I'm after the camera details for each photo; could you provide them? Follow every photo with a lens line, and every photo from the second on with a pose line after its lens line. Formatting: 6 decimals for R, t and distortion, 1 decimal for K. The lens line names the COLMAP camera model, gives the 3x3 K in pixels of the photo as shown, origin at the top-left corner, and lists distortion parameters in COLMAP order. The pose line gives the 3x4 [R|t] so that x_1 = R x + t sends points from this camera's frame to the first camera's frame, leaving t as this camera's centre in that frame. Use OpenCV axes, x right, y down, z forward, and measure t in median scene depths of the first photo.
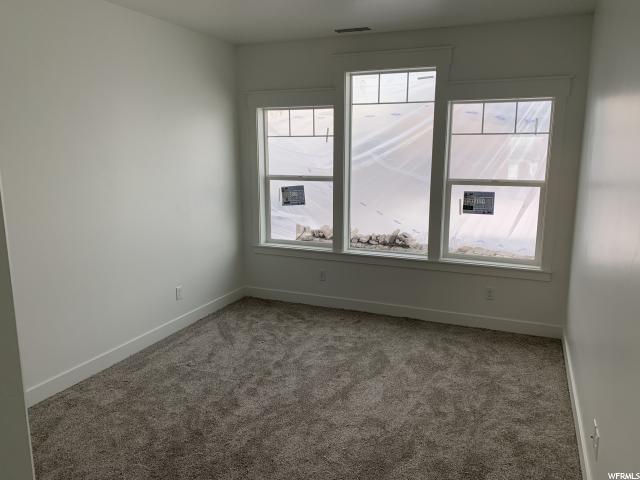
lens RADIAL K [[473.6, 0, 320.0], [0, 473.6, 240.0], [0, 0, 1]] dist [-0.001117, -0.000981]
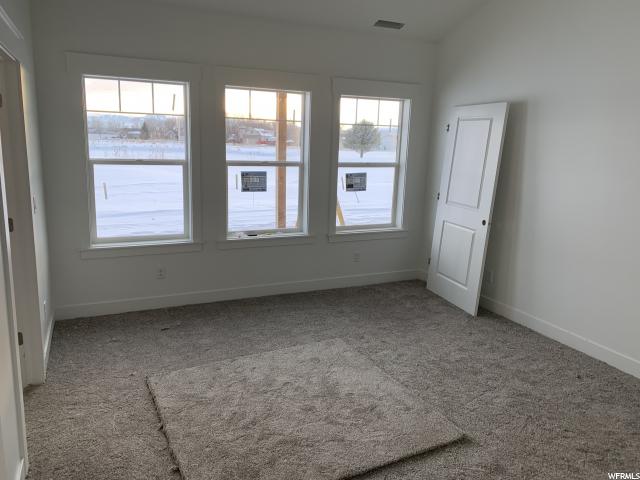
lens RADIAL K [[487.7, 0, 320.0], [0, 487.7, 240.0], [0, 0, 1]] dist [-0.127870, -0.000361]
pose [[0.651093, -0.125079, 0.748621, -0.651658], [0.090912, 0.992079, 0.086688, -0.047690], [-0.753533, 0.011617, 0.657307, 0.265624]]
